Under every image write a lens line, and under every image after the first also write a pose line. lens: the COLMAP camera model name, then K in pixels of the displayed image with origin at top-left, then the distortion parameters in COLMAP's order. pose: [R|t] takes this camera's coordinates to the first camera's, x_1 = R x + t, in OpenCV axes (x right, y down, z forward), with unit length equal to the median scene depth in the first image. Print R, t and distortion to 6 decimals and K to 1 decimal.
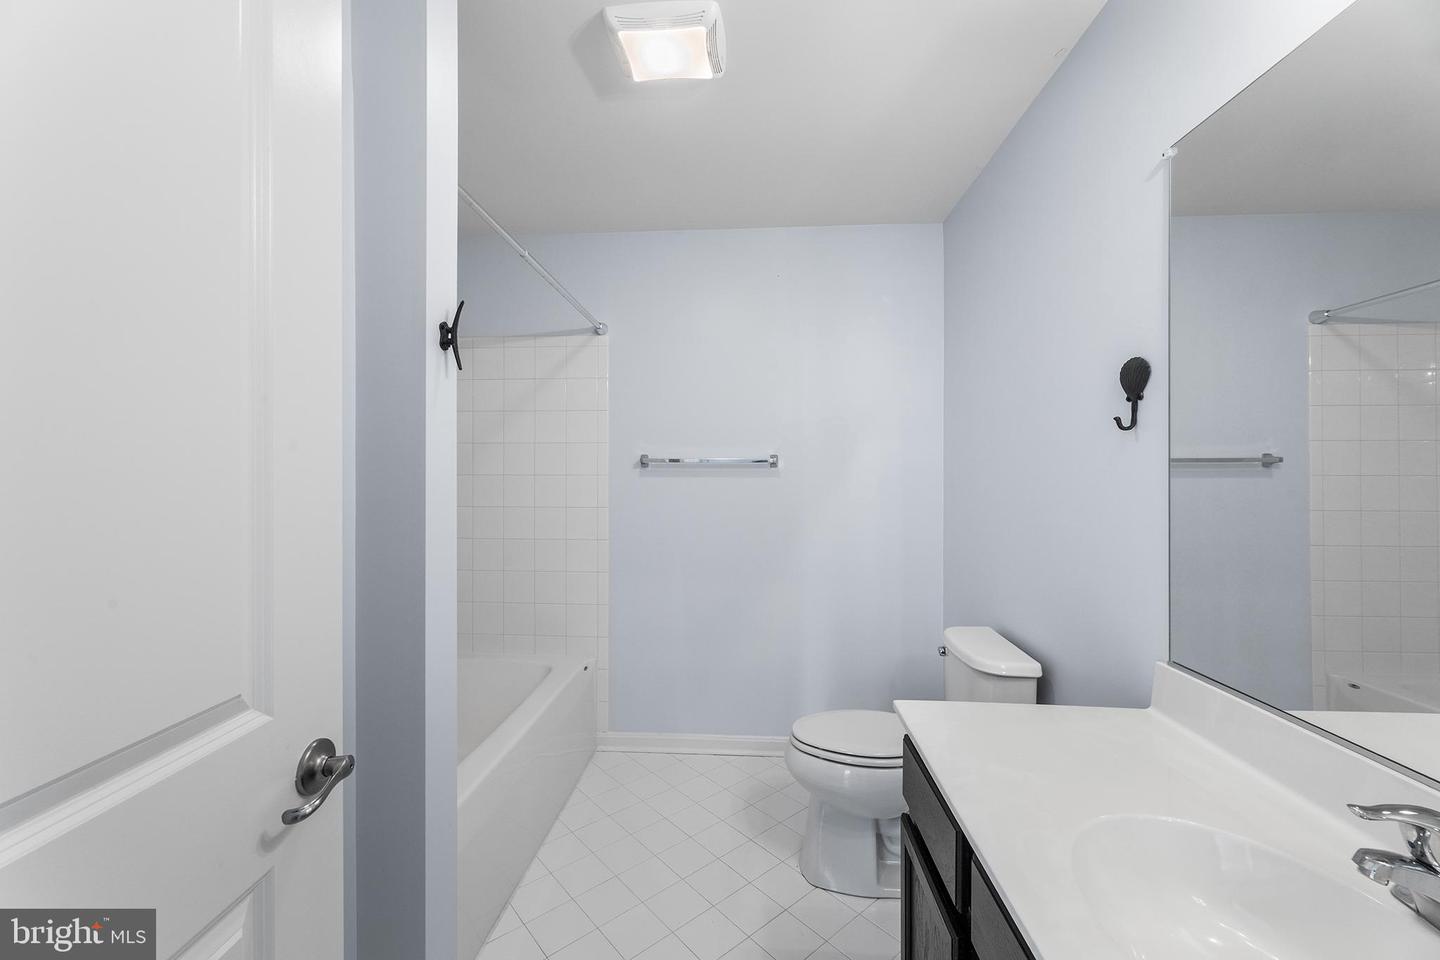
lens RADIAL K [[588.0, 0, 719.0], [0, 588.0, 471.7], [0, 0, 1]] dist [-0.000411, -0.000181]
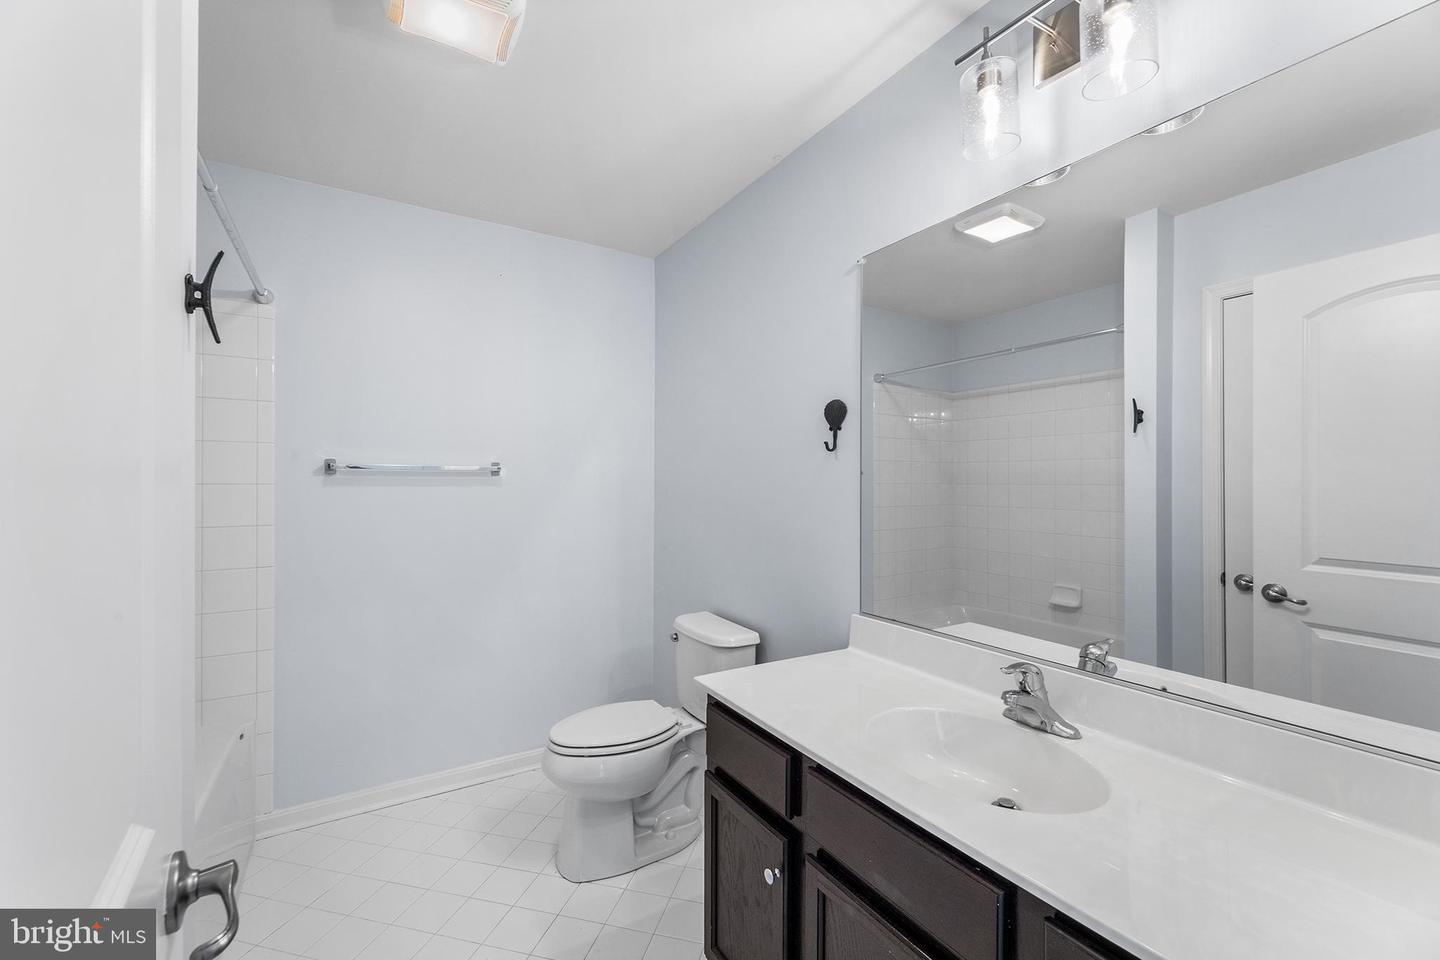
lens RADIAL K [[593.6, 0, 720.0], [0, 593.6, 480.0], [0, 0, 1]] dist [0.001911, 0.000099]
pose [[0.811822, 0.003021, 0.583897, -0.264605], [-0.002815, 0.999995, -0.001260, -0.000394], [-0.583898, -0.000621, 0.811827, 0.011644]]
